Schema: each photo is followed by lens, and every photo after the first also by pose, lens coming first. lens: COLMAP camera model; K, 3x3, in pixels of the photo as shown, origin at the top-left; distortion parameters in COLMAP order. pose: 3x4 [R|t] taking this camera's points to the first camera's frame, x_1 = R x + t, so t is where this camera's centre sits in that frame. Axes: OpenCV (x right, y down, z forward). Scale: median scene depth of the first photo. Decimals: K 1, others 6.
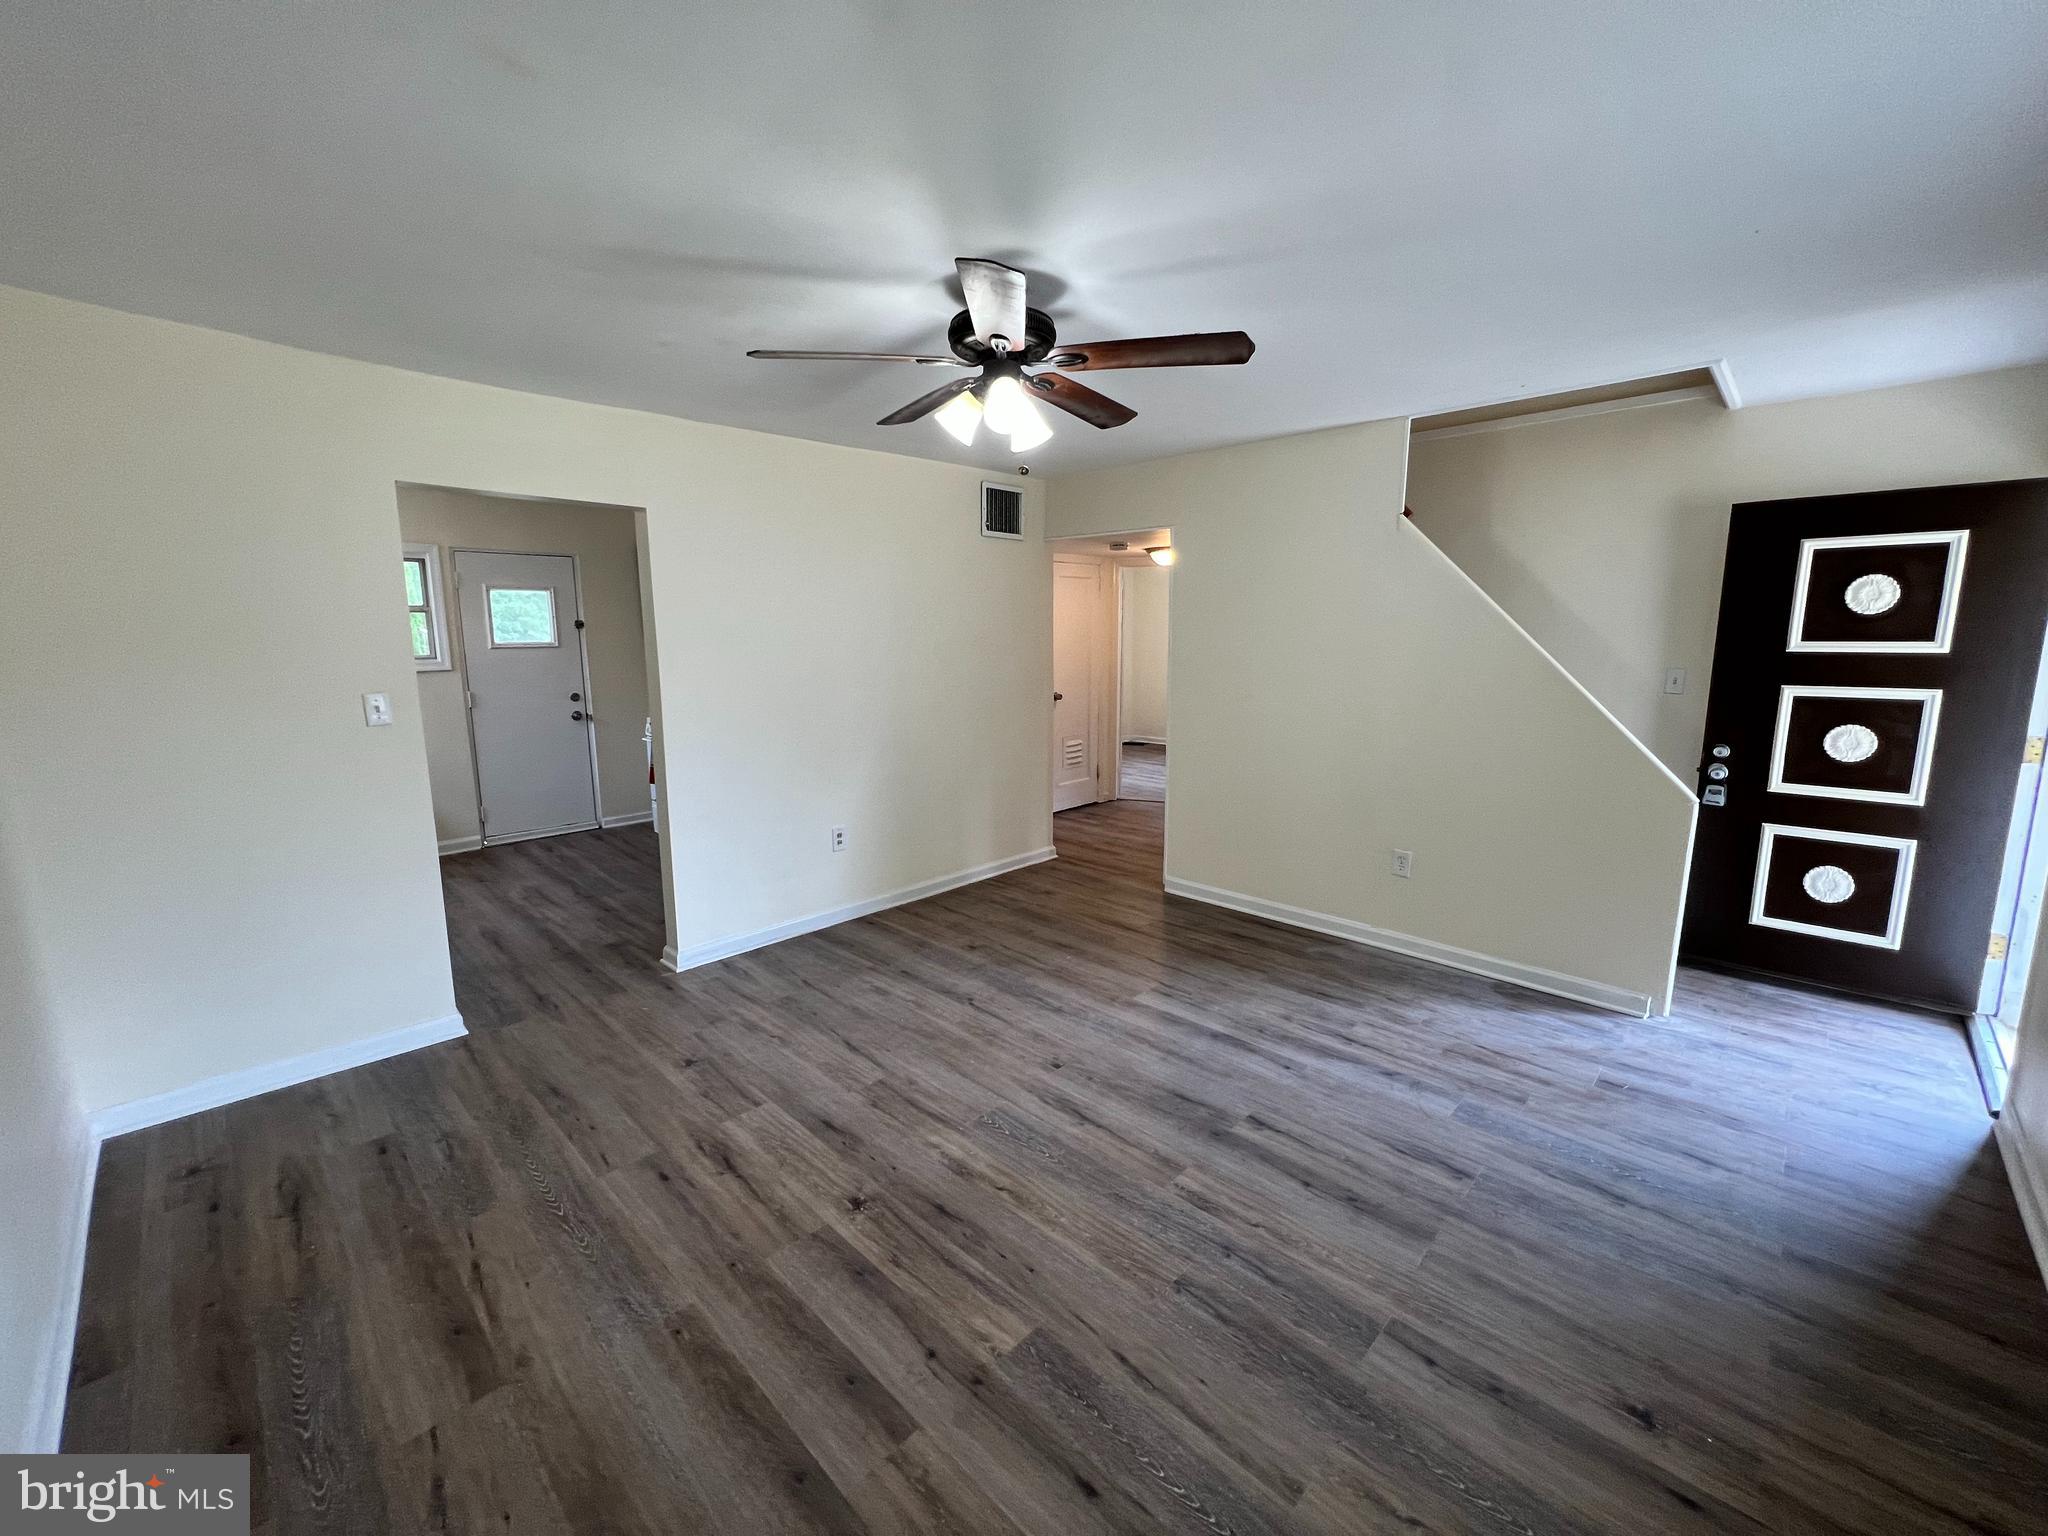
lens RADIAL K [[819.6, 0, 1020.0], [0, 819.6, 759.4], [0, 0, 1]] dist [-0.001534, 0.000041]
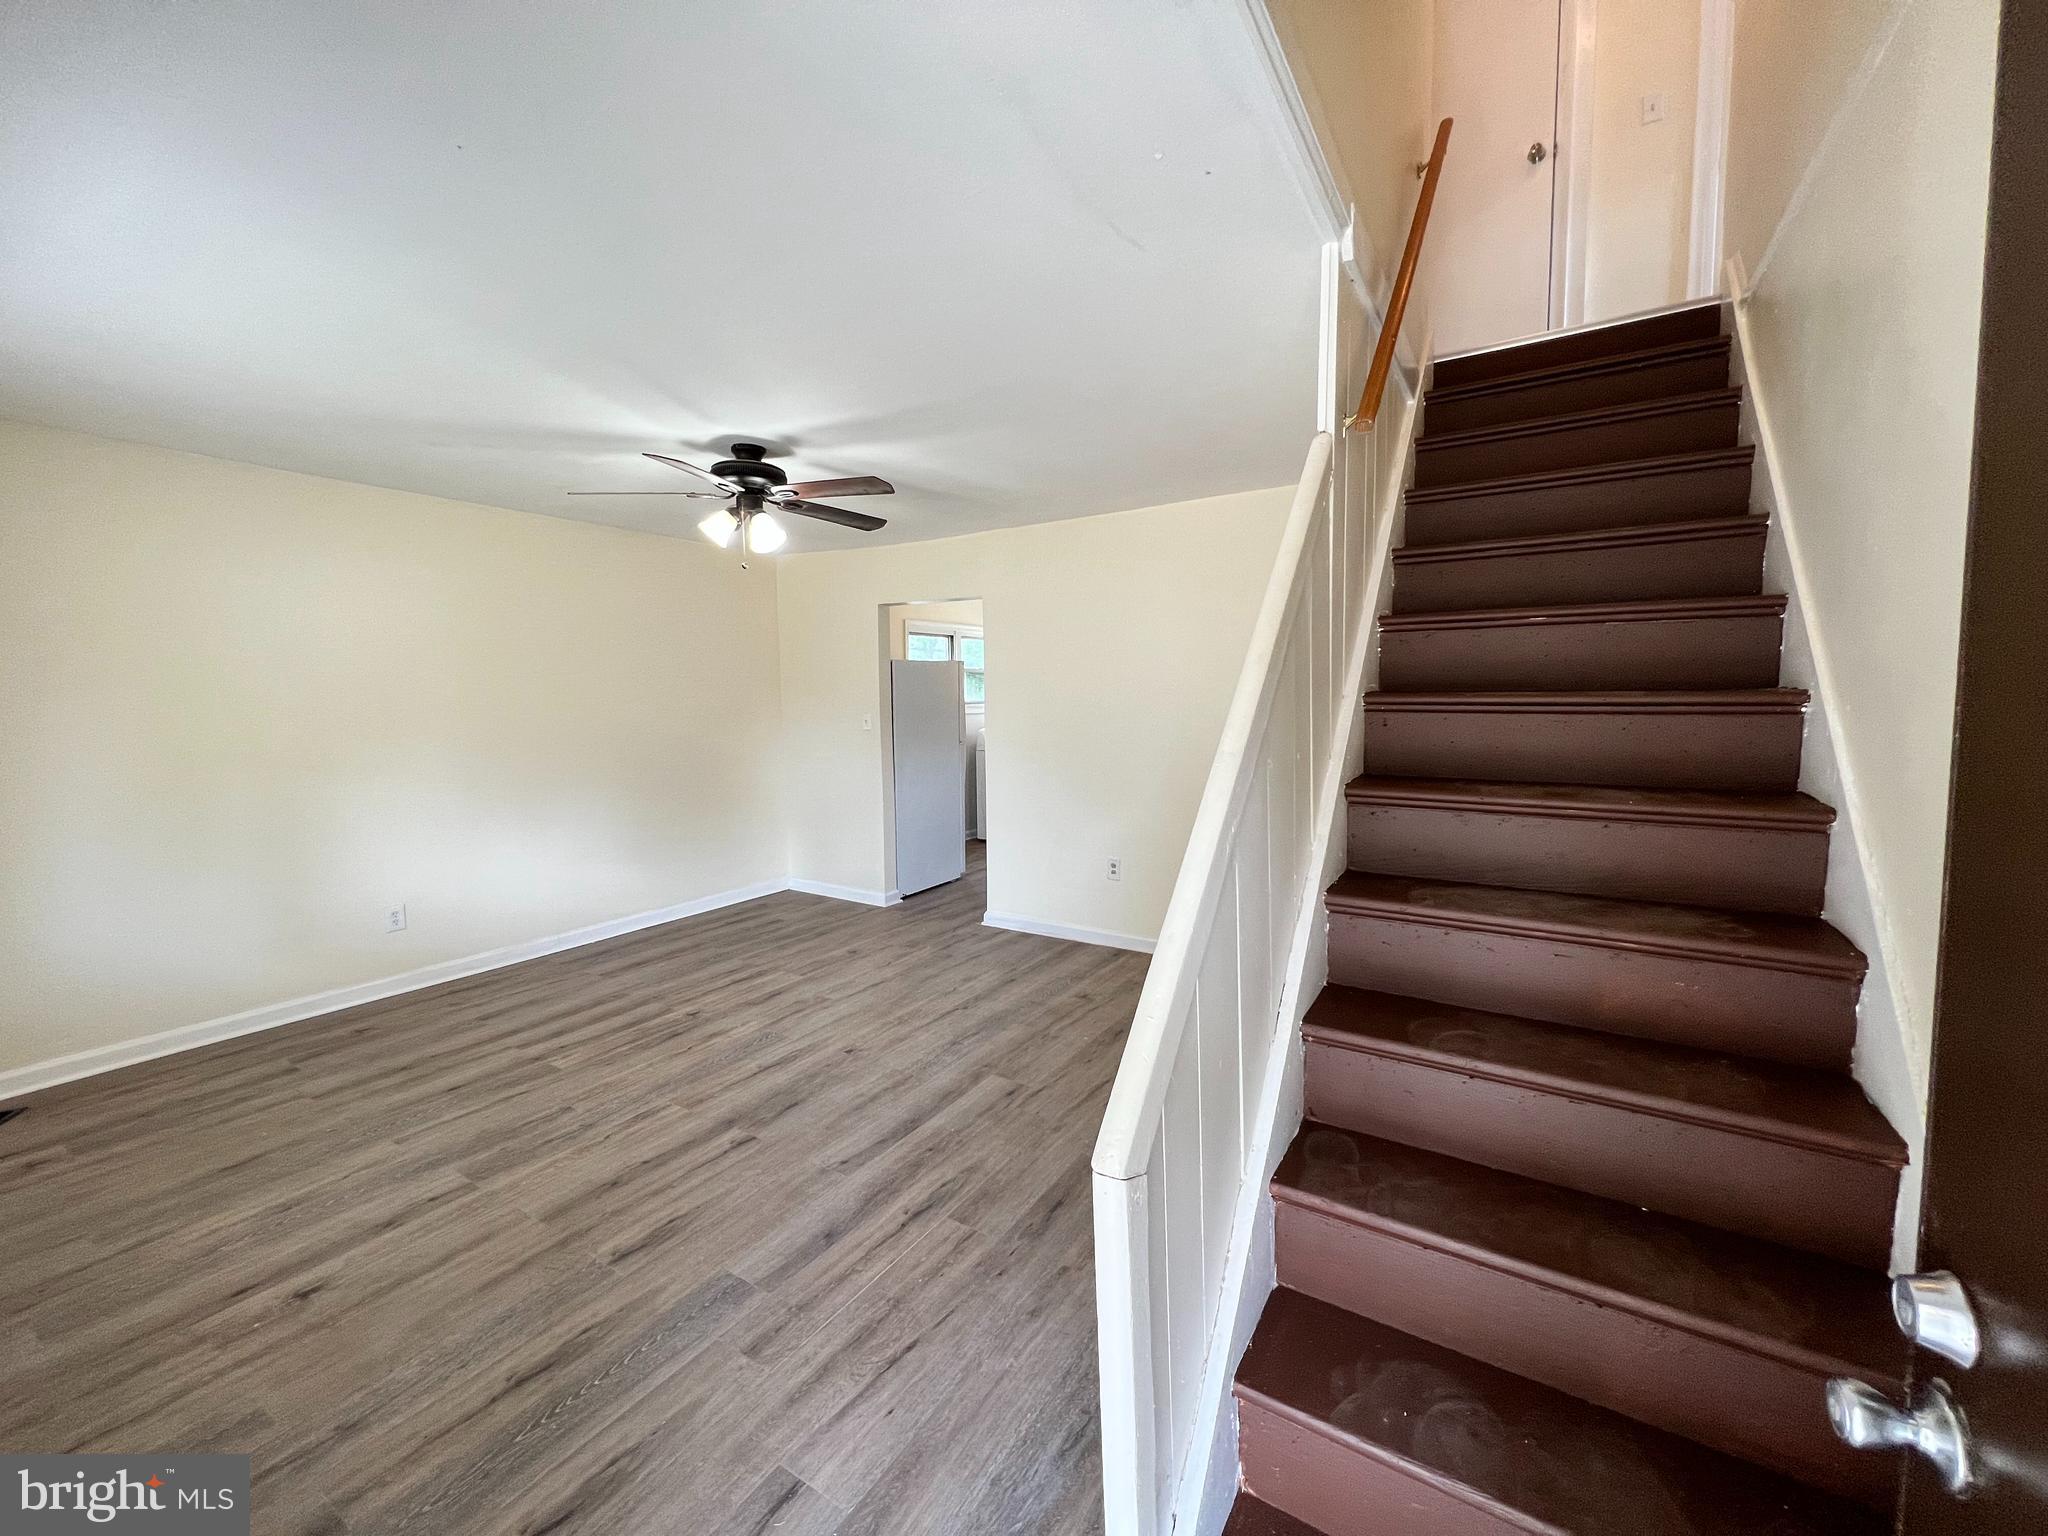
lens RADIAL K [[819.6, 0, 1023.4], [0, 819.6, 768.2], [0, 0, 1]] dist [-0.001534, 0.000041]
pose [[0.208619, 0.092768, -0.973587, 1.294397], [-0.142353, 0.987769, 0.063617, -0.140538], [0.967581, 0.125321, 0.219273, 1.021763]]
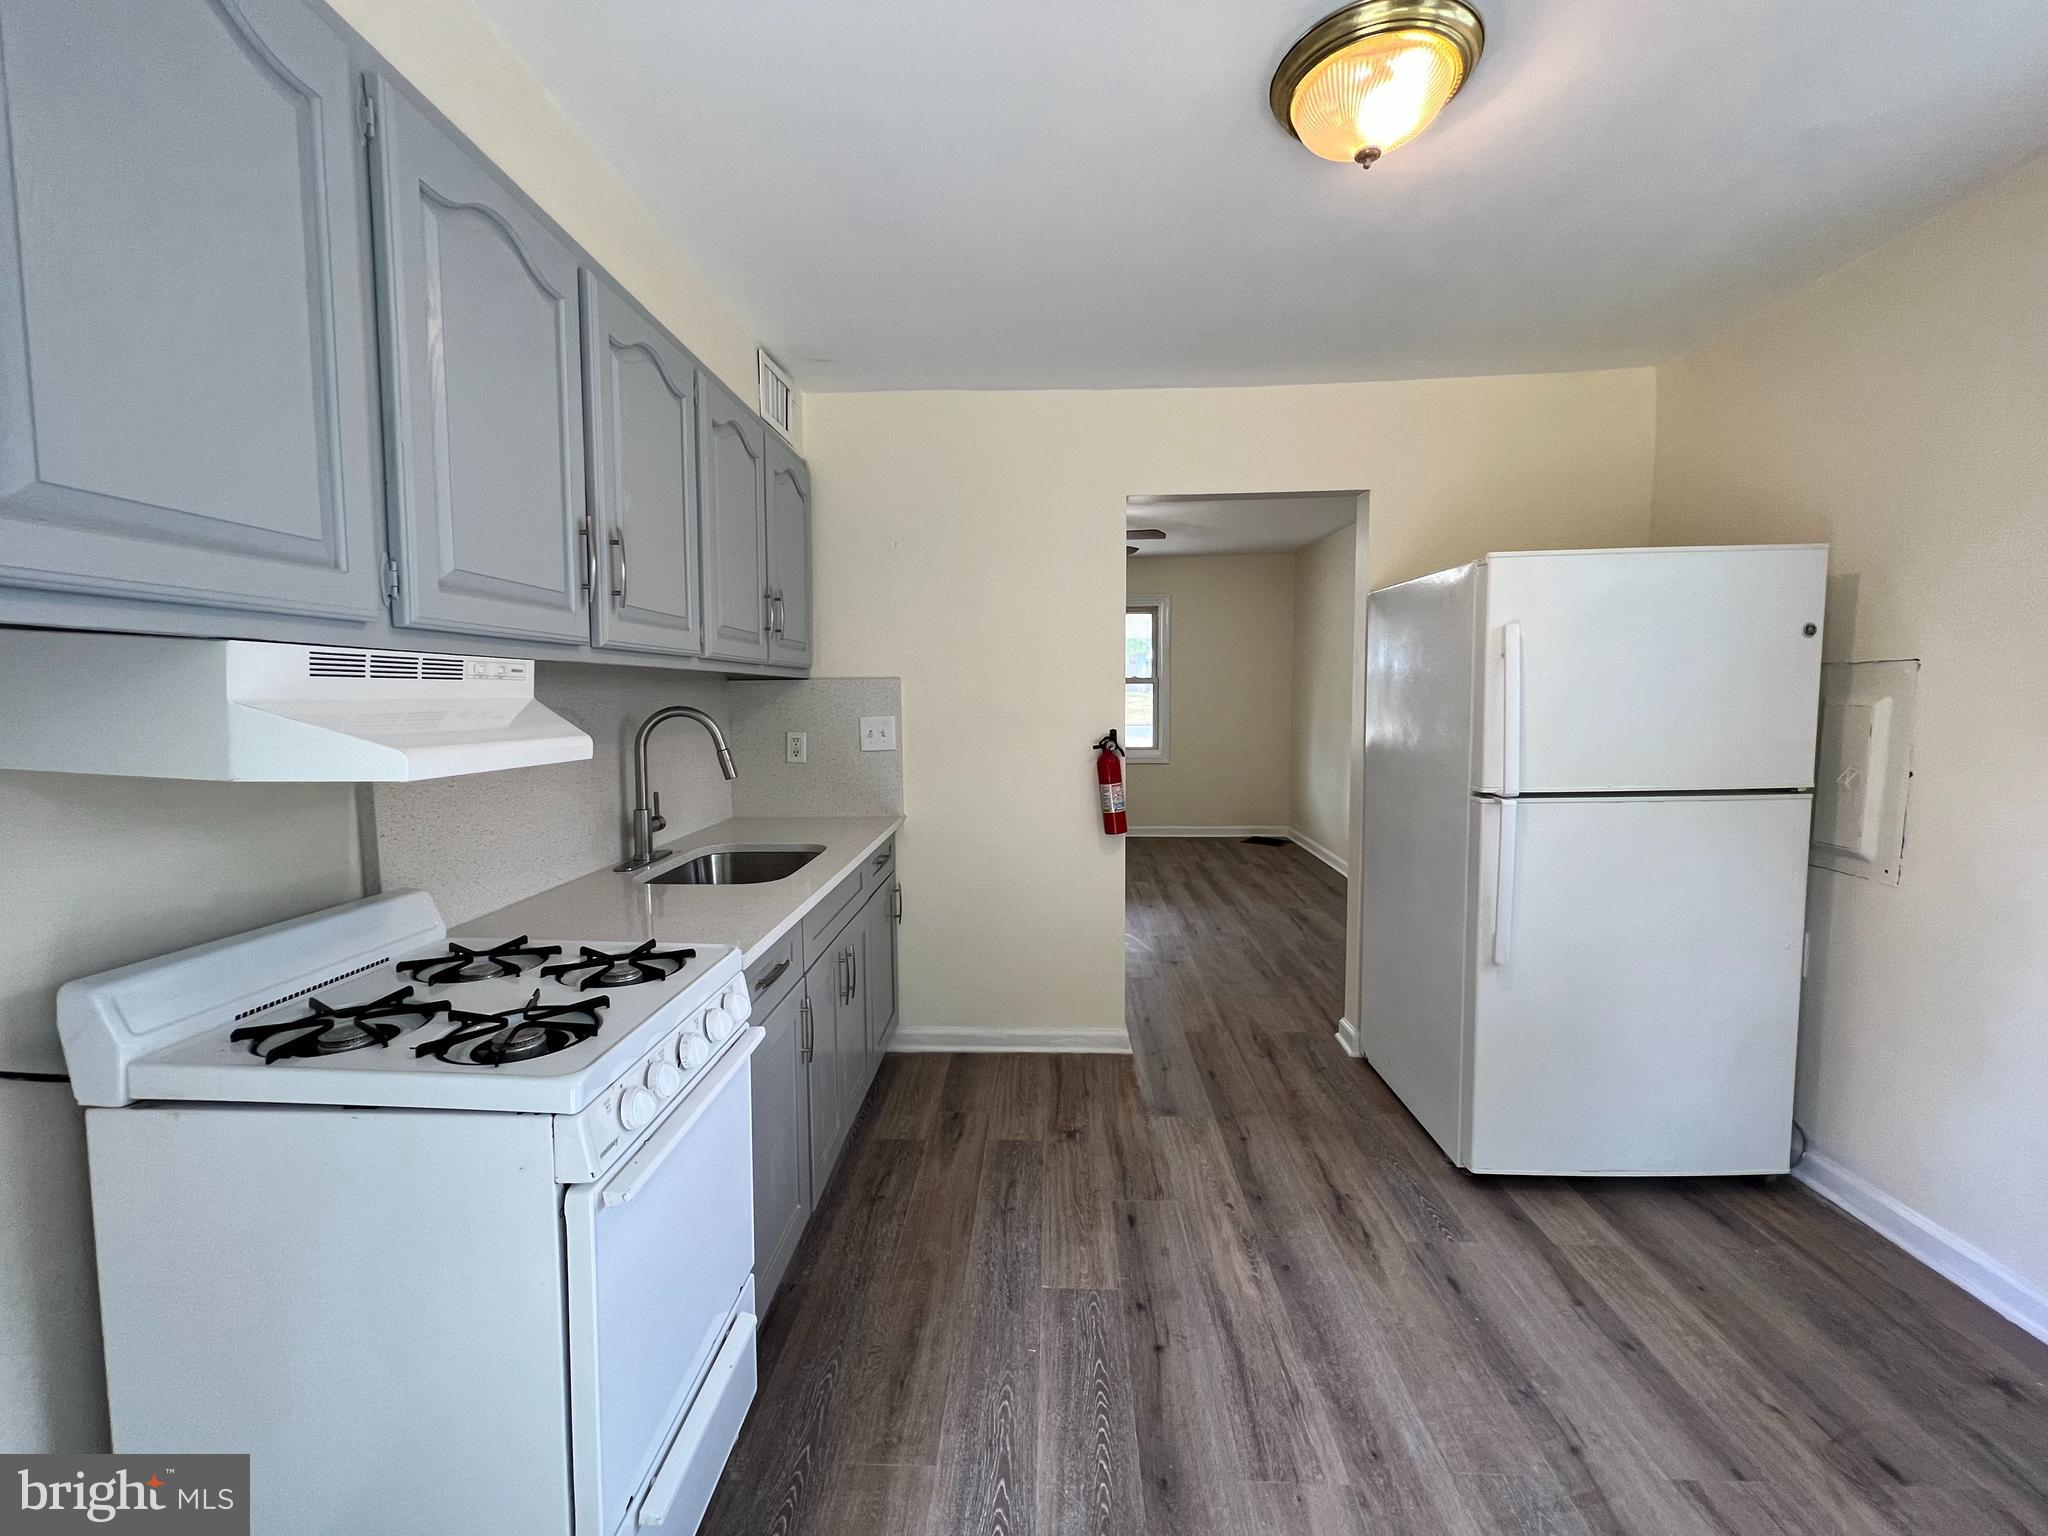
lens RADIAL K [[823.4, 0, 1014.6], [0, 823.4, 753.0], [0, 0, 1]] dist [-0.000084, 0.000002]
pose [[-0.666017, -0.060345, 0.743491, -1.355424], [0.118288, 0.975567, 0.185143, -0.285054], [-0.736498, 0.211254, -0.642606, 2.215166]]
